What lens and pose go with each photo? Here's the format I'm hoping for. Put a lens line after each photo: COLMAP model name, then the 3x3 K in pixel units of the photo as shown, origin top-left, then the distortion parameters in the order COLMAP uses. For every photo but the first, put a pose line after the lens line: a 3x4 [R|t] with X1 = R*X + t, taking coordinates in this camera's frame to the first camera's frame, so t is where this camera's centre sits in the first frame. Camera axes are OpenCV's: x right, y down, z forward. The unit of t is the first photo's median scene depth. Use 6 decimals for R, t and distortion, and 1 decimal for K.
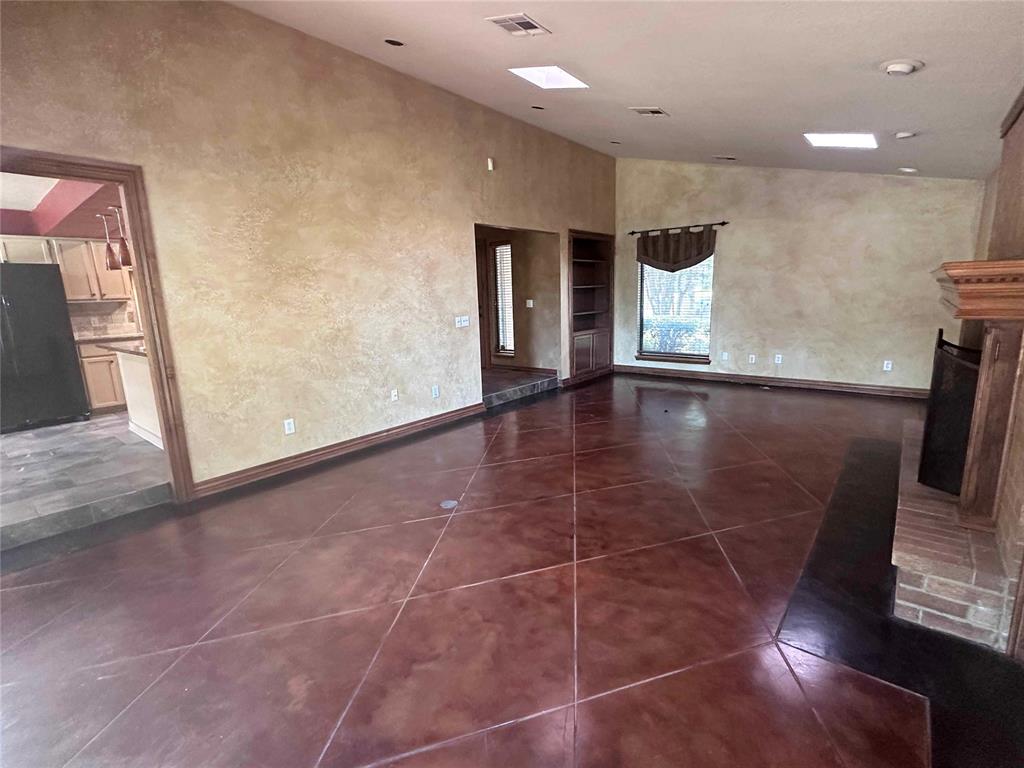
lens RADIAL K [[473.2, 0, 510.8], [0, 473.2, 384.5], [0, 0, 1]] dist [0.000518, 0.000114]
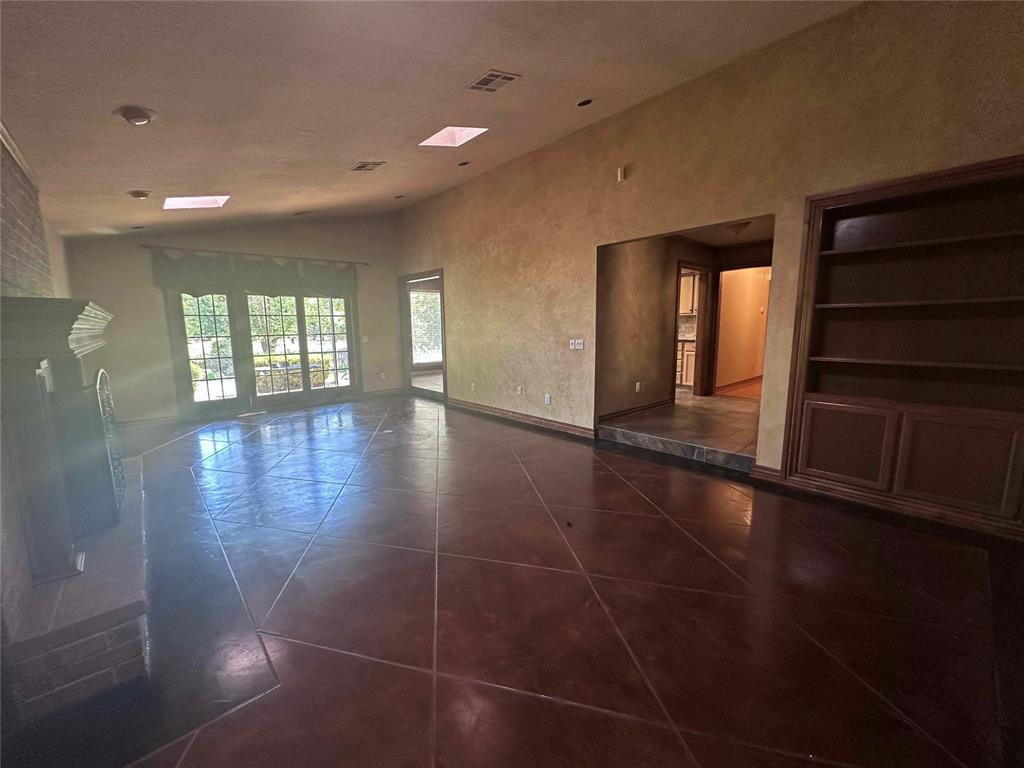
lens RADIAL K [[410.7, 0, 515.0], [0, 410.7, 385.7], [0, 0, 1]] dist [-0.001758, 0.000489]
pose [[-0.129413, 0.181034, -0.974925, 0.860002], [-0.172602, 0.964071, 0.201930, -0.214333], [0.976453, 0.194406, -0.093517, 1.012993]]
